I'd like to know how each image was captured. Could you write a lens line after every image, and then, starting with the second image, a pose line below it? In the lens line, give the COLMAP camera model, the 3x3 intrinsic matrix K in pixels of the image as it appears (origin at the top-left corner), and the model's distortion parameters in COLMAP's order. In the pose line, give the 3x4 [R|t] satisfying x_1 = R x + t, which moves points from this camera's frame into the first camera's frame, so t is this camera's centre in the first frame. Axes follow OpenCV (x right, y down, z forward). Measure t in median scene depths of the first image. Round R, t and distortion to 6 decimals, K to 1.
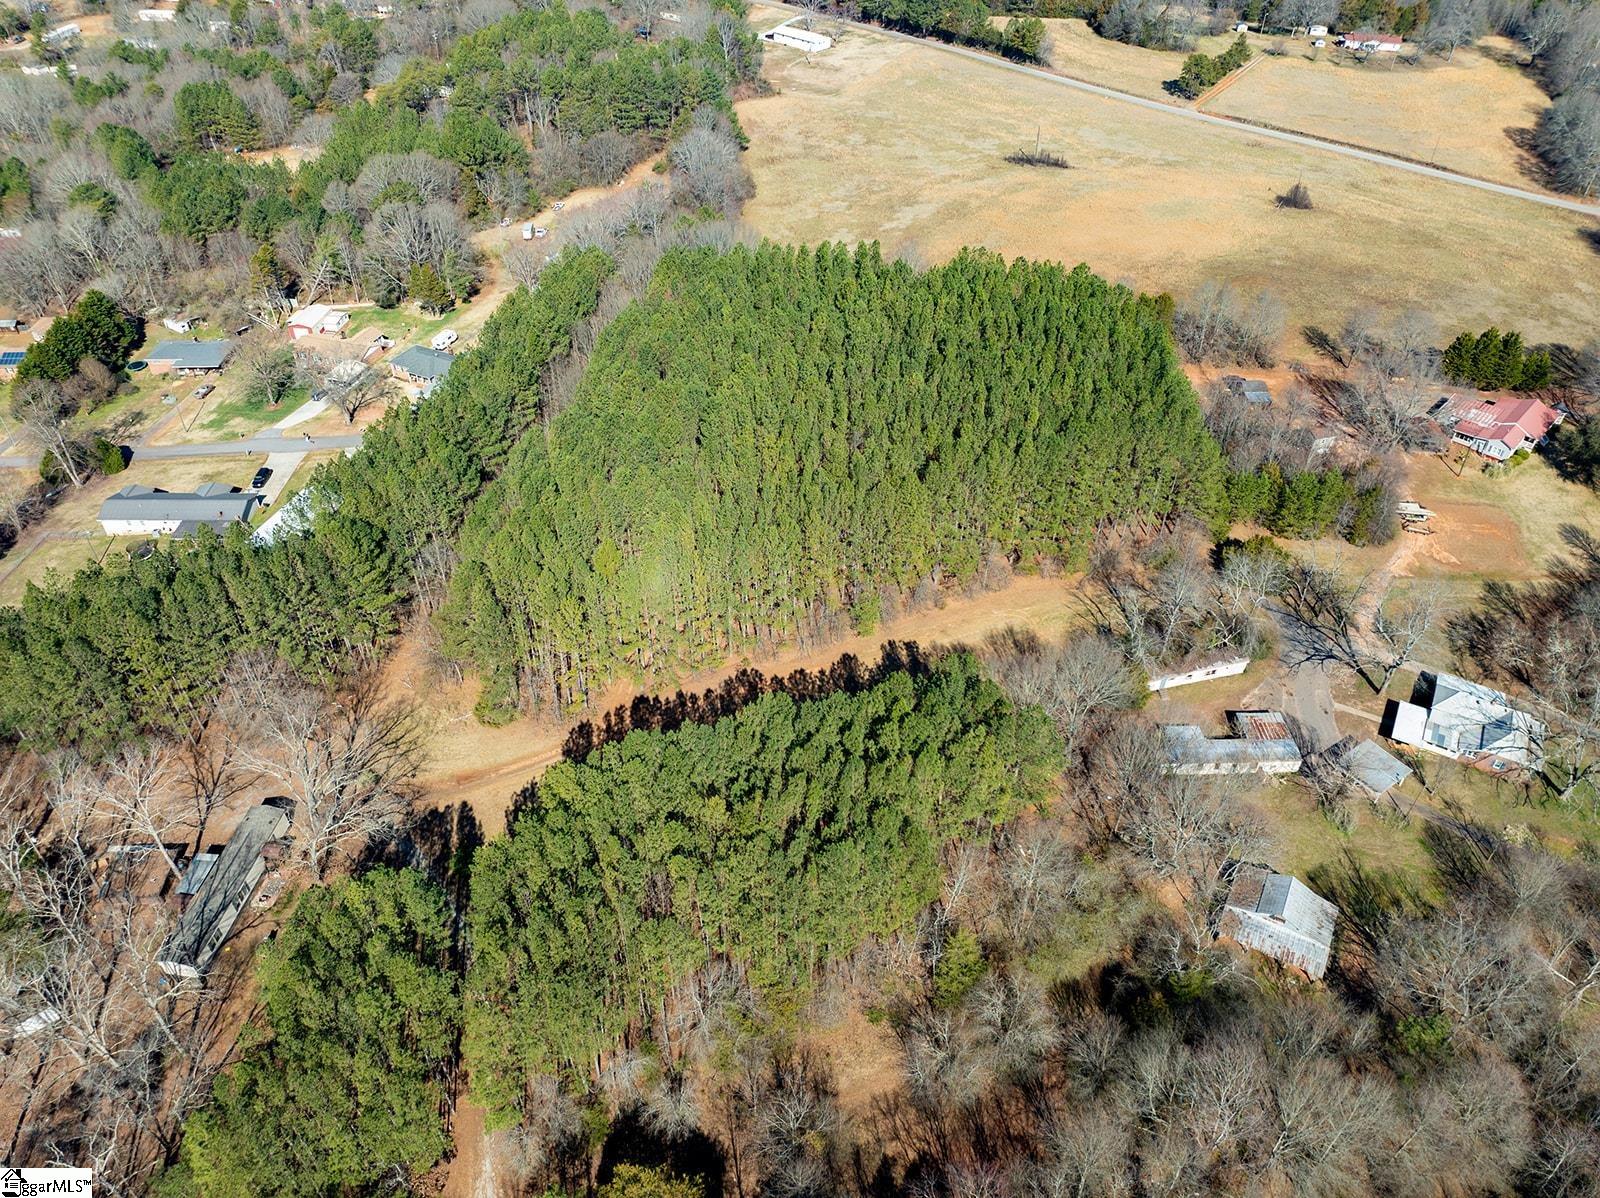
lens RADIAL K [[1132.2, 0, 803.1], [0, 1132.2, 595.3], [0, 0, 1]] dist [-0.061280, 0.041339]
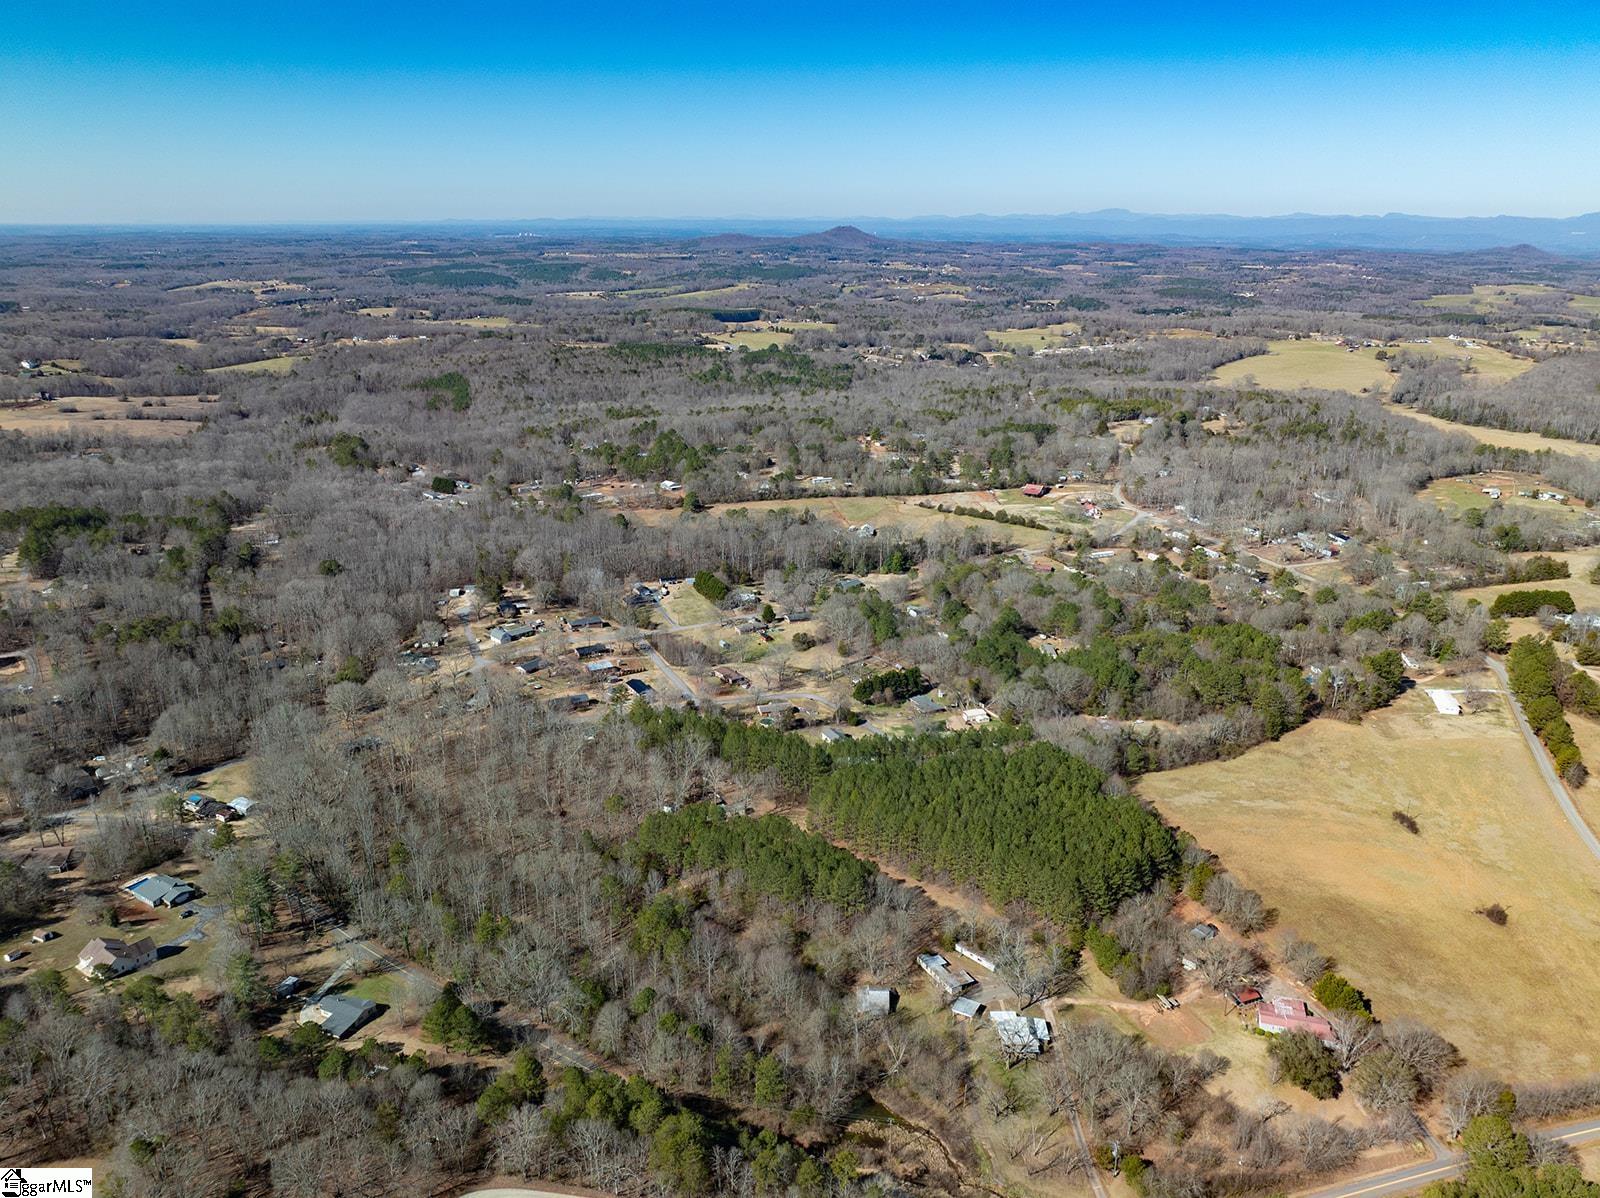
lens RADIAL K [[1126.1, 0, 800.0], [0, 1126.1, 599.0], [0, 0, 1]] dist [-0.037507, 0.006334]
pose [[0.467868, 0.283968, -0.836936, 1.736104], [-0.576869, 0.815554, -0.045770, -0.197675], [0.669569, 0.504217, 0.545384, -0.791754]]
